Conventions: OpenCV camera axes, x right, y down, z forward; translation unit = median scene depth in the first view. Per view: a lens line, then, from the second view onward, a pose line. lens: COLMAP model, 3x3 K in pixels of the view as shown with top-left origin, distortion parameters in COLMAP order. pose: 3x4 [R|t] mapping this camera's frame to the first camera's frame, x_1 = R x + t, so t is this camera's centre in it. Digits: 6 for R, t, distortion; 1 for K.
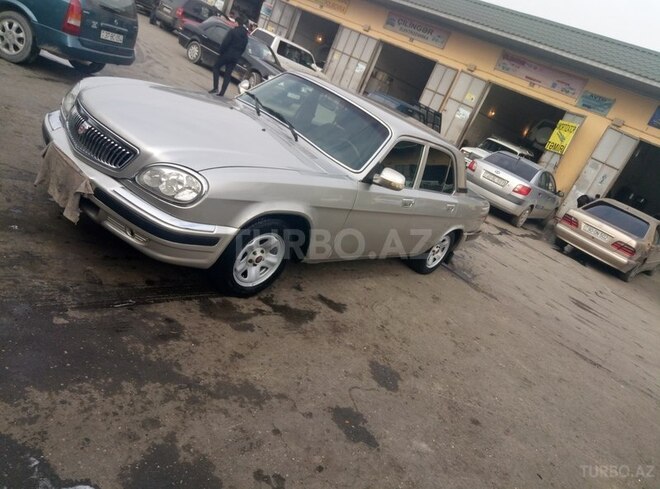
lens RADIAL K [[494.0, 0, 327.9], [0, 494.0, 248.1], [0, 0, 1]] dist [0.026134, -0.029238]
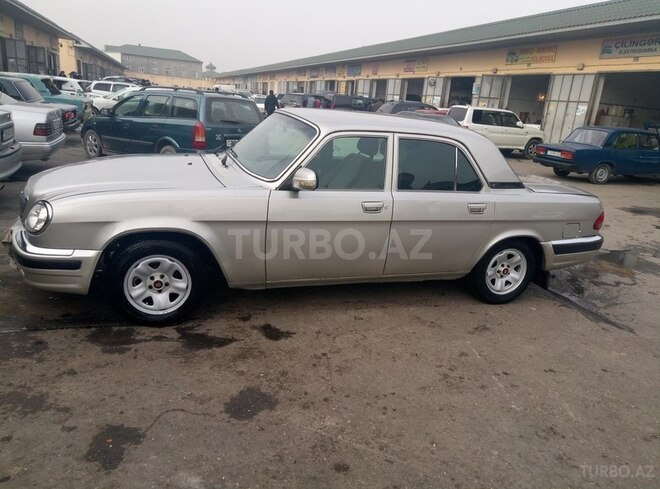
lens RADIAL K [[494.0, 0, 327.9], [0, 494.0, 248.1], [0, 0, 1]] dist [0.026134, -0.029238]
pose [[0.833201, -0.182298, -0.522057, 0.350391], [0.078733, 0.973587, -0.214310, 0.099714], [0.547336, 0.137460, 0.825547, 0.189912]]
